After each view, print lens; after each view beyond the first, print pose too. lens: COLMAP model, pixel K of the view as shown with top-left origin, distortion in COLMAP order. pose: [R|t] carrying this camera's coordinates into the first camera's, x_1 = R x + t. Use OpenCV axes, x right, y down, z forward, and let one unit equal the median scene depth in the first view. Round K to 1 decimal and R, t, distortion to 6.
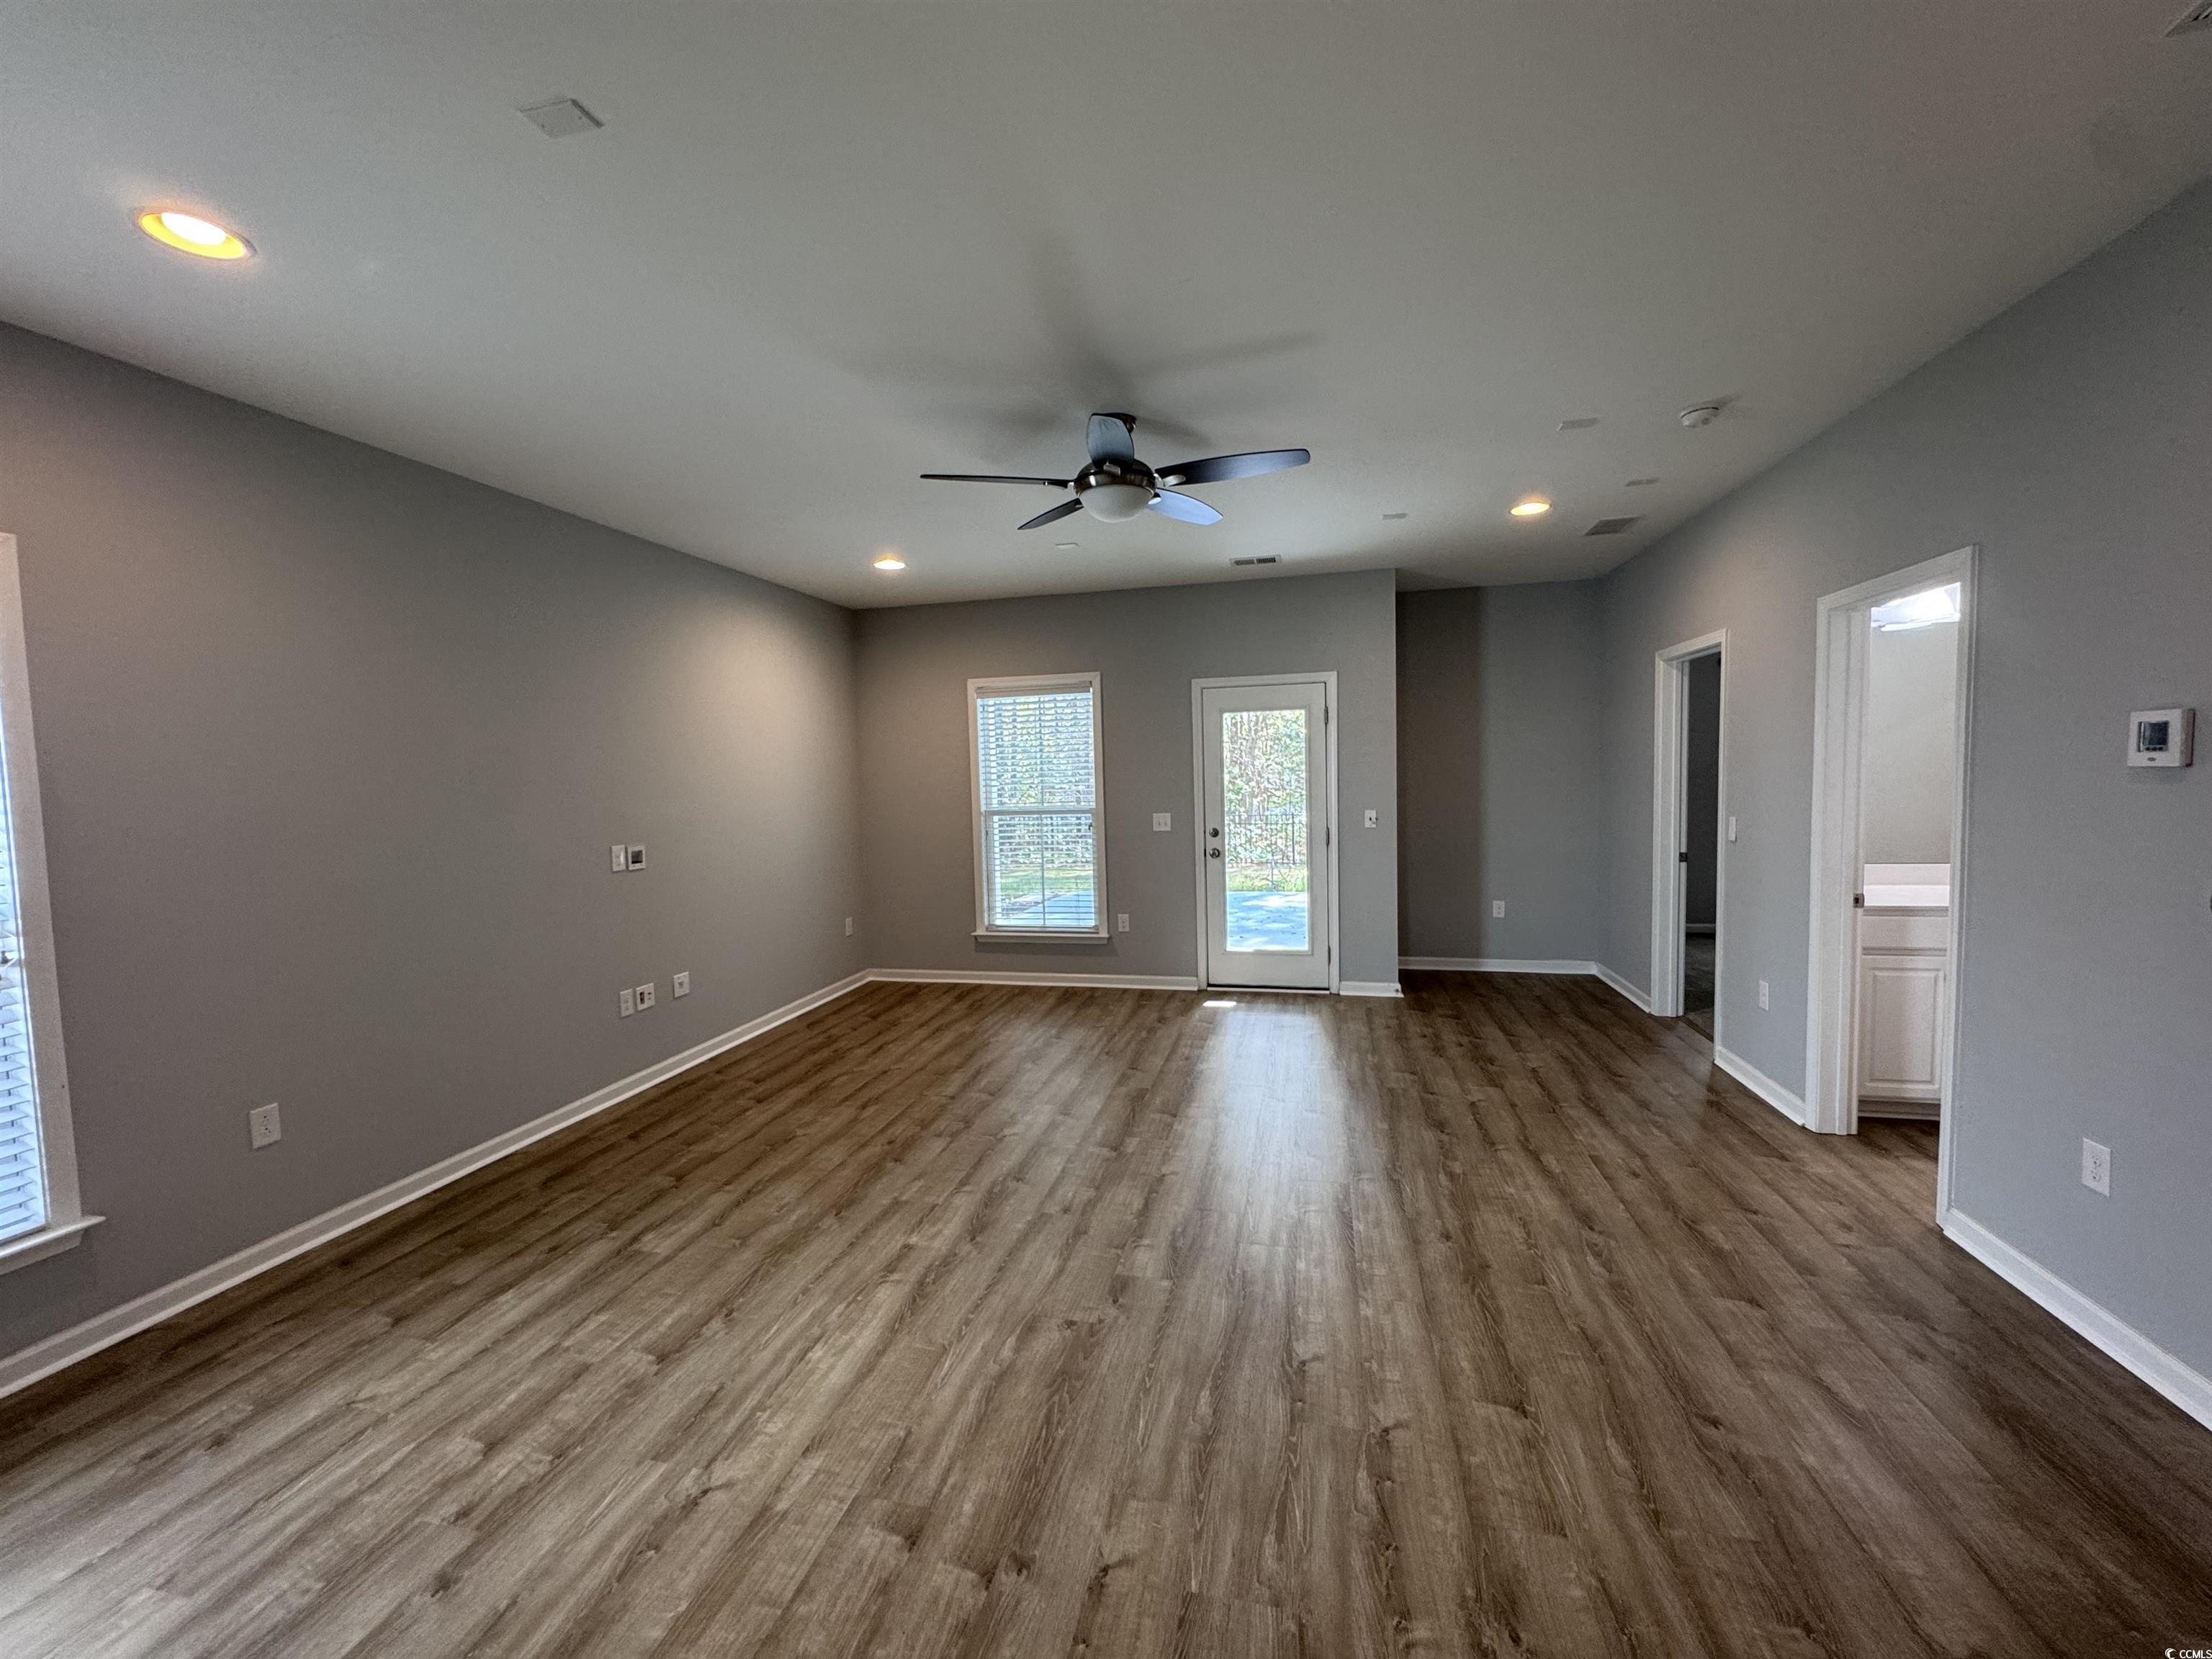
lens RADIAL K [[883.7, 0, 1100.6], [0, 883.7, 834.3], [0, 0, 1]] dist [-0.000856, 0.000196]
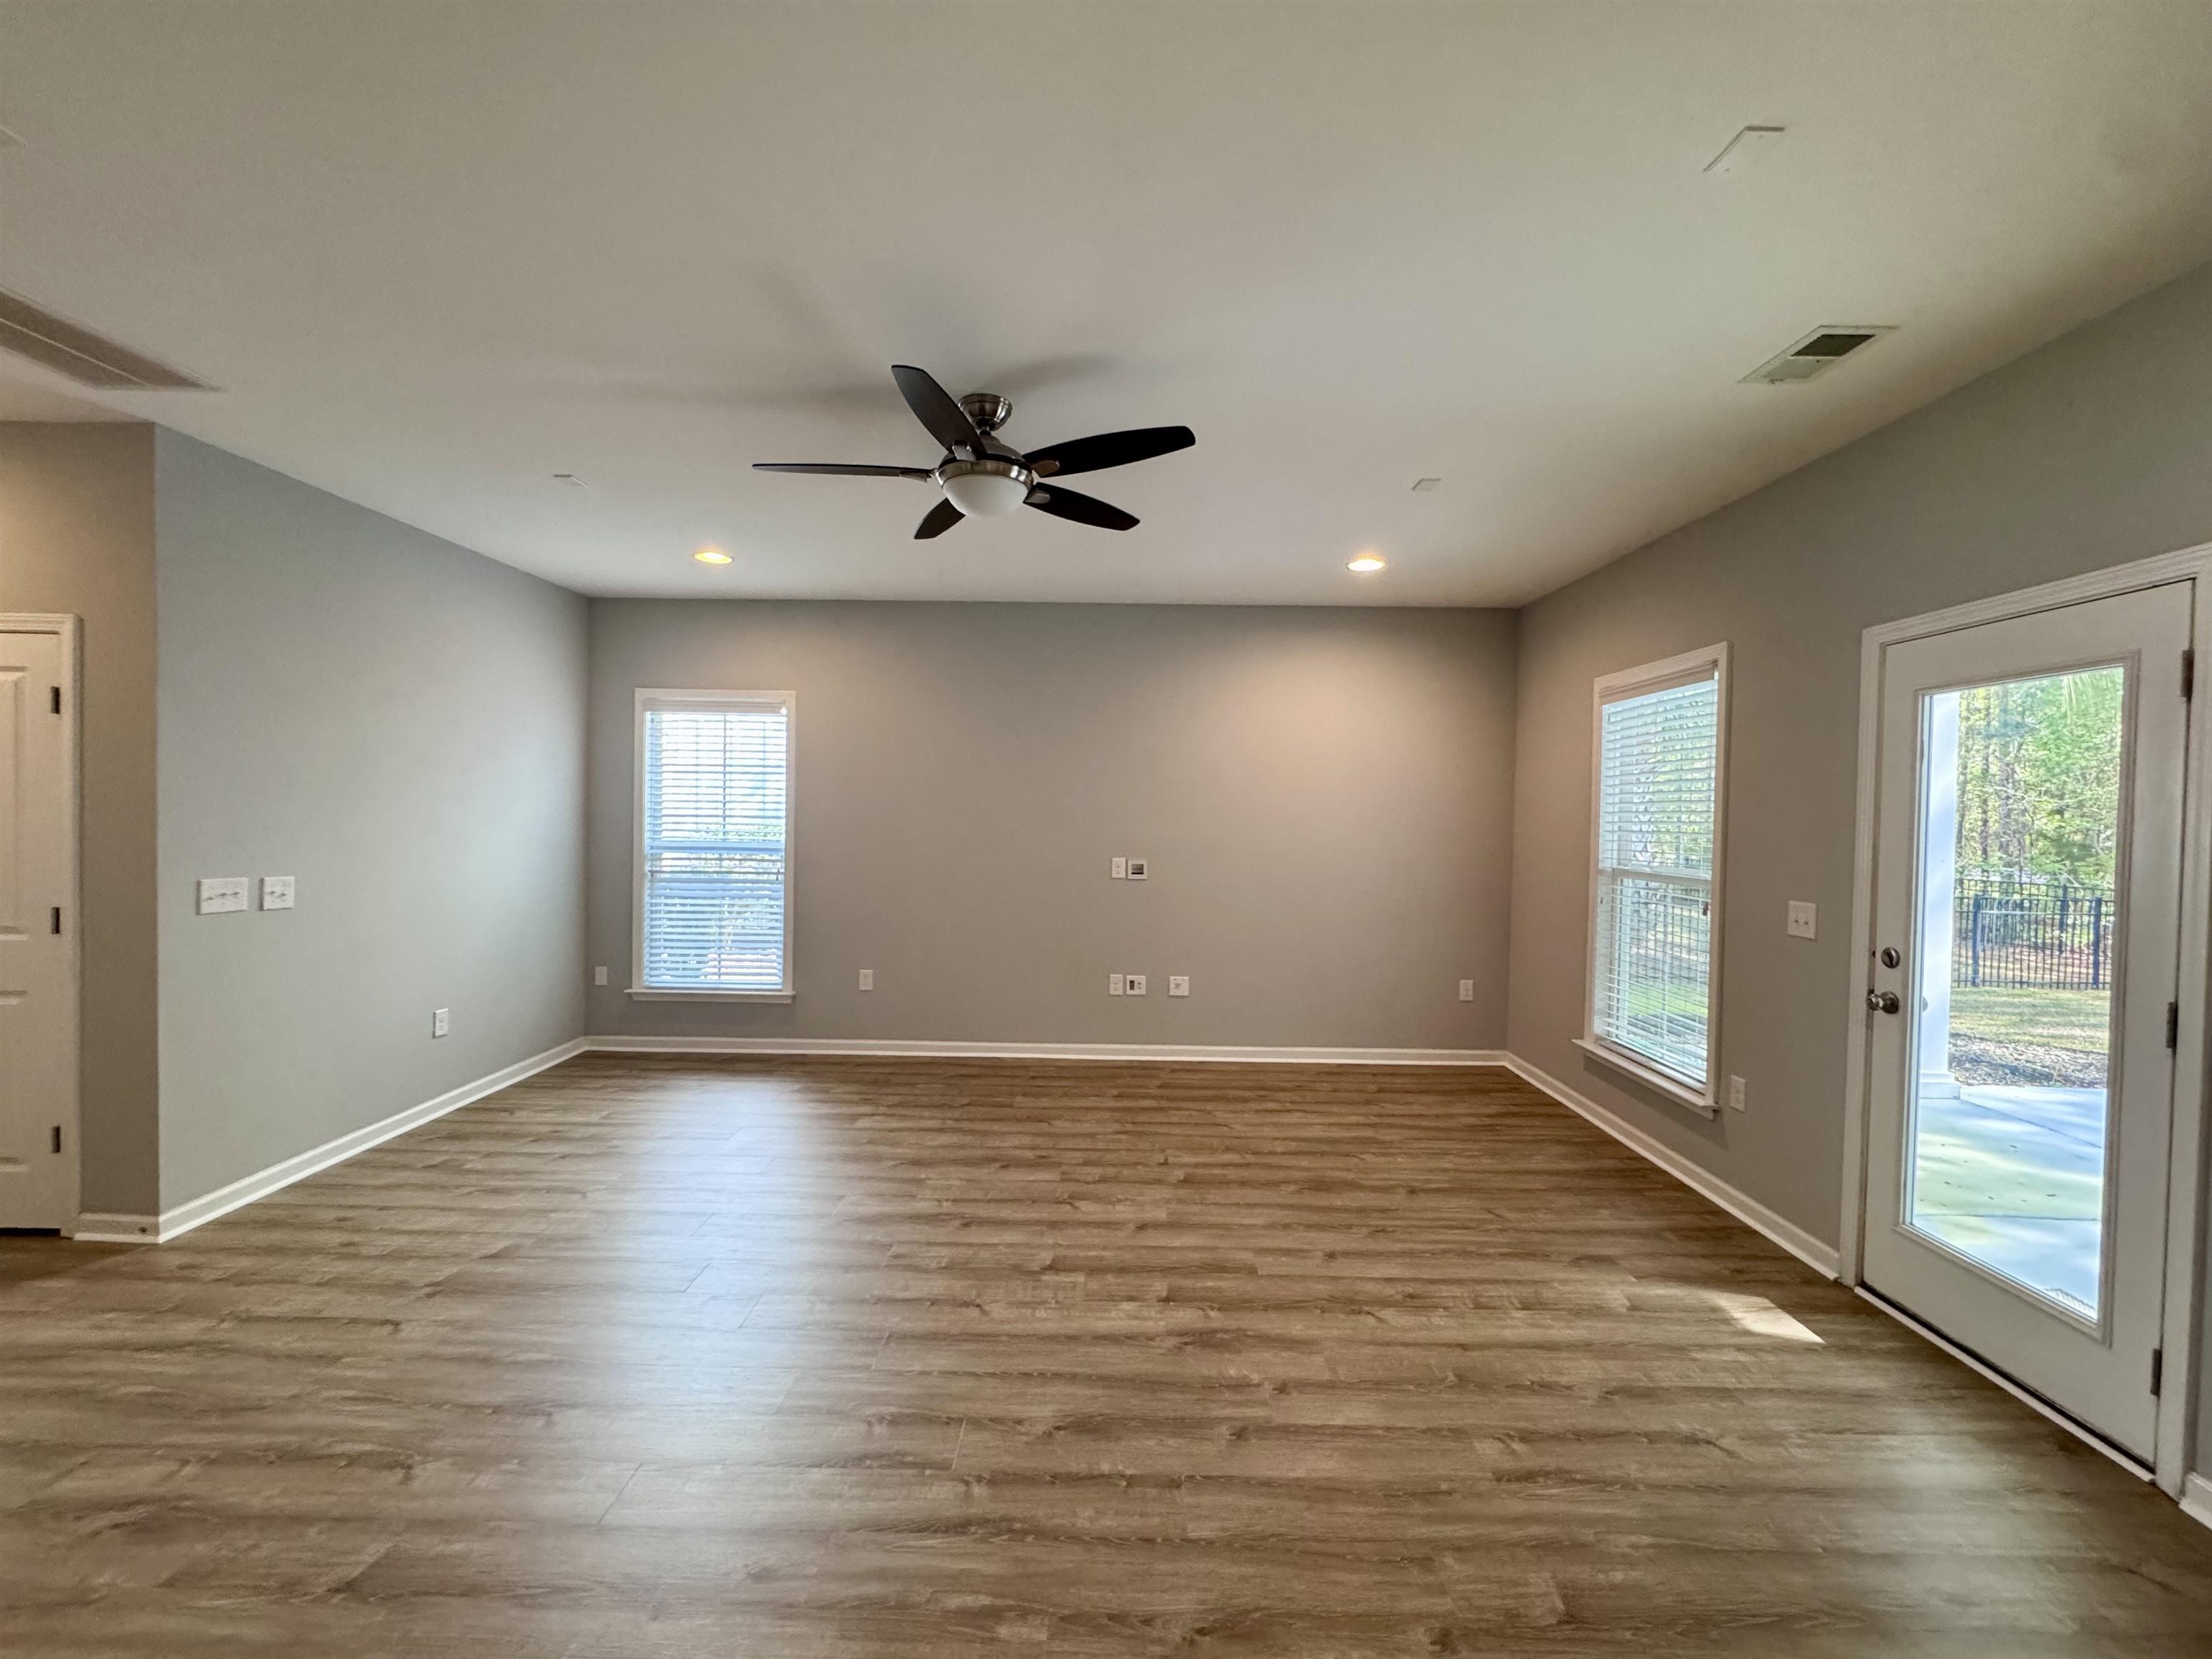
lens RADIAL K [[883.7, 0, 1100.9], [0, 883.7, 830.4], [0, 0, 1]] dist [-0.000856, 0.000196]
pose [[0.221576, 0.051269, -0.973794, 0.866234], [-0.088084, 0.995587, 0.032374, -0.083652], [0.971157, 0.078602, 0.225115, 0.897779]]
